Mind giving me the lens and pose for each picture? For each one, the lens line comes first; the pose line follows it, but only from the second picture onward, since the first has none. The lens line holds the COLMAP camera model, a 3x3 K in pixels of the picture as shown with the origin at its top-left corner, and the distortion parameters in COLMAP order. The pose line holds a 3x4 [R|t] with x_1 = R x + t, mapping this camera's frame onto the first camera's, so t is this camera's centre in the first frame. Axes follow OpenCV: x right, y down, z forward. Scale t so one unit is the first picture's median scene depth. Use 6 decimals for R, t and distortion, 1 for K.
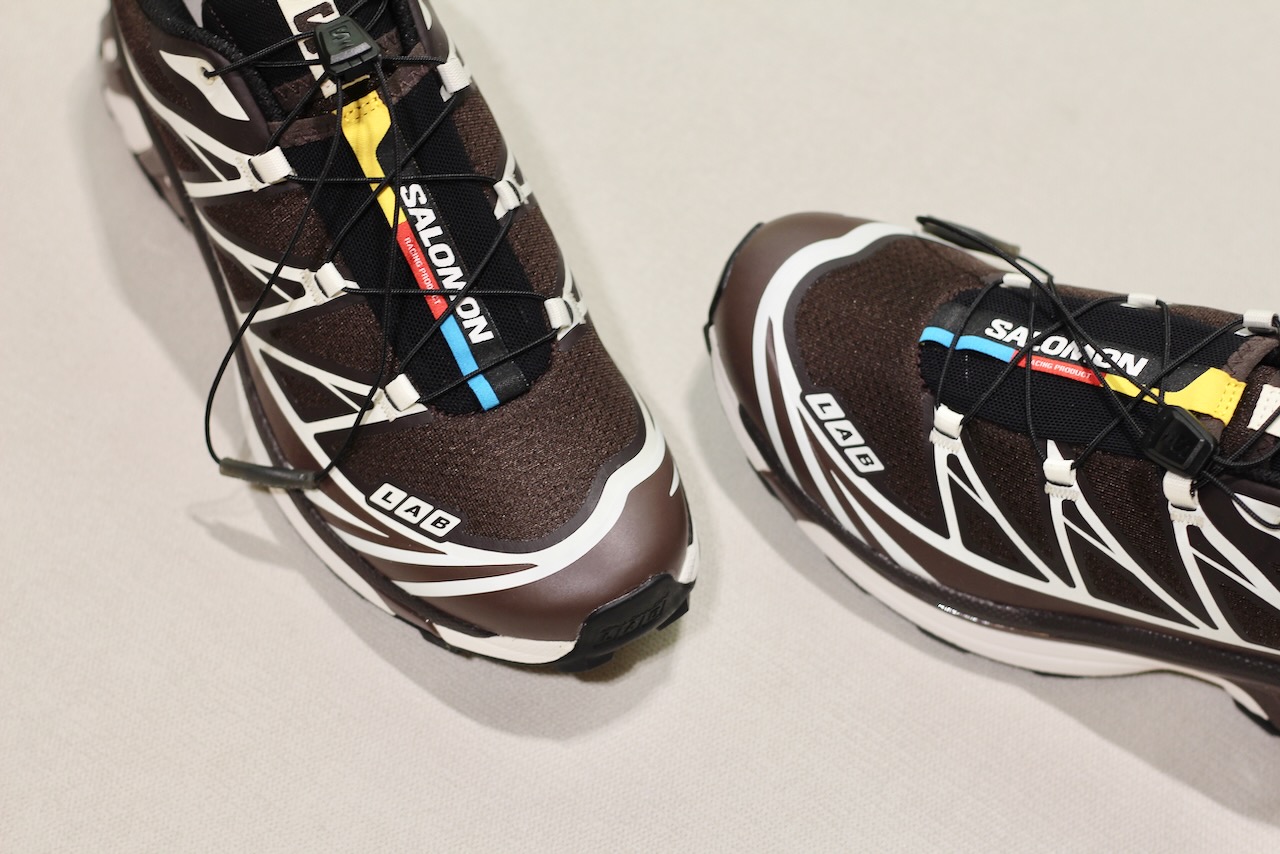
lens RADIAL K [[3168.2, 0, 640.0], [0, 3168.2, 427.0], [0, 0, 1]] dist [-0.112771, -0.277829]
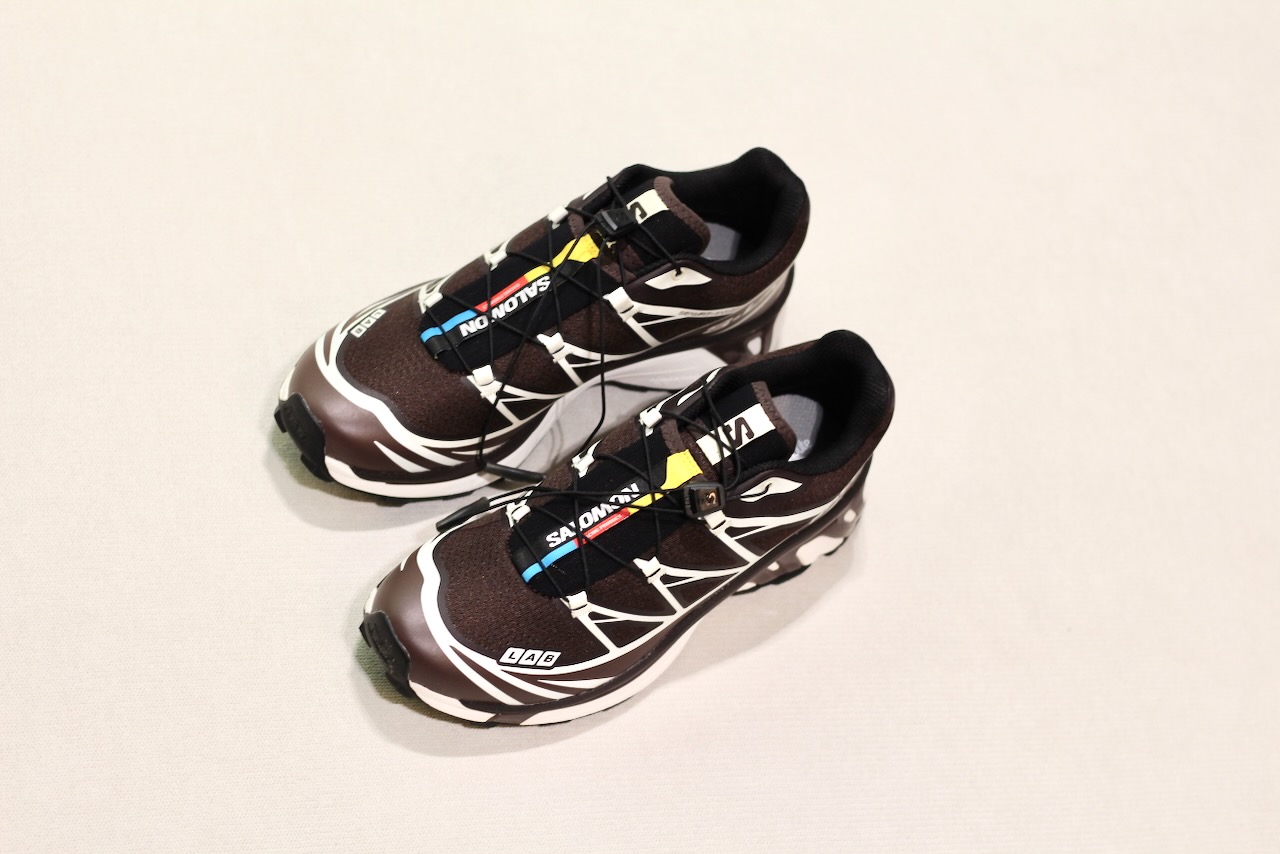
lens RADIAL K [[3168.2, 0, 640.0], [0, 3168.2, 427.0], [0, 0, 1]] dist [-0.112771, -0.277829]
pose [[0.455529, -0.699366, 0.550801, -0.709112], [0.649607, 0.684195, 0.331495, -0.572286], [-0.608691, 0.206798, 0.765983, -0.266458]]
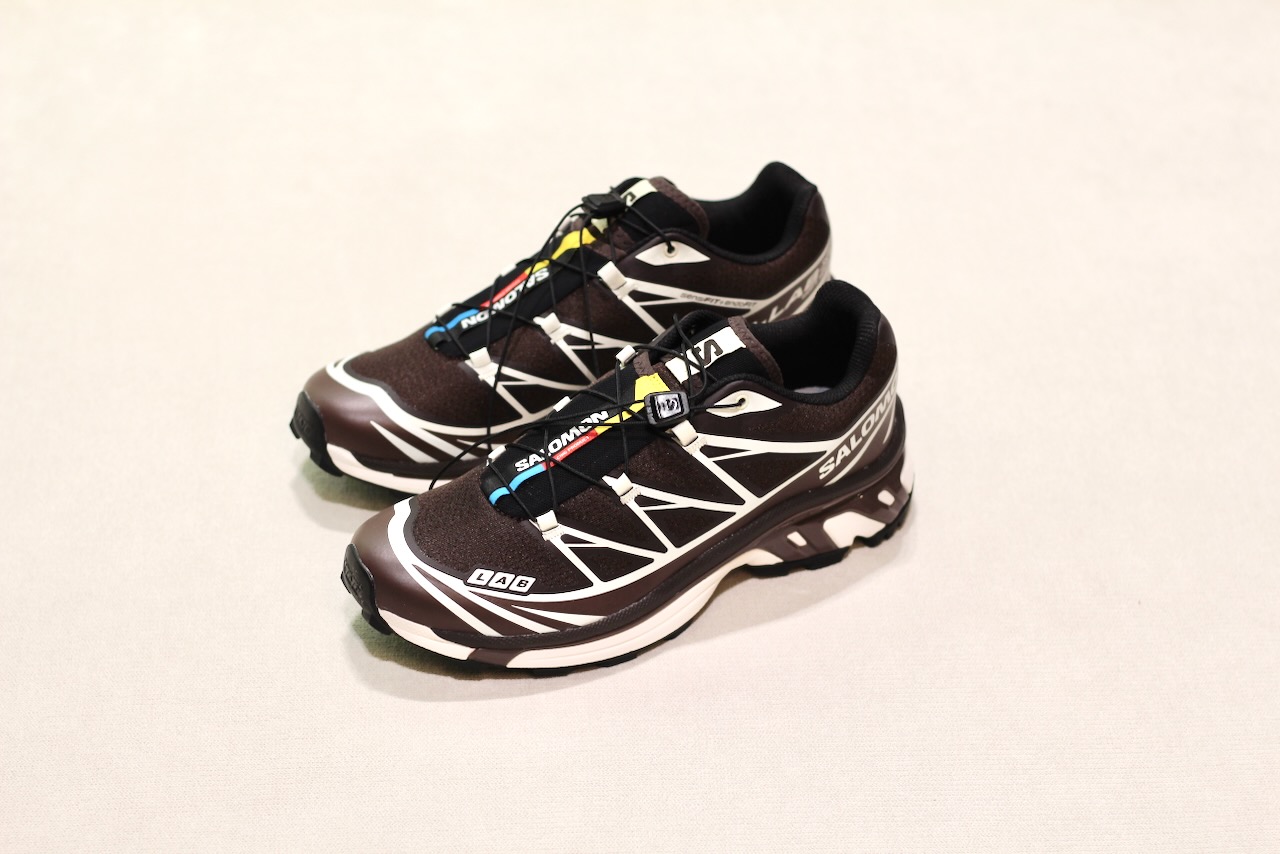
lens RADIAL K [[3168.2, 0, 640.0], [0, 3168.2, 427.0], [0, 0, 1]] dist [-0.112771, -0.277829]
pose [[0.562765, -0.525717, 0.637900, -0.854954], [0.737579, 0.667758, -0.100379, 0.158973], [-0.373192, 0.526992, 0.763549, -0.244406]]
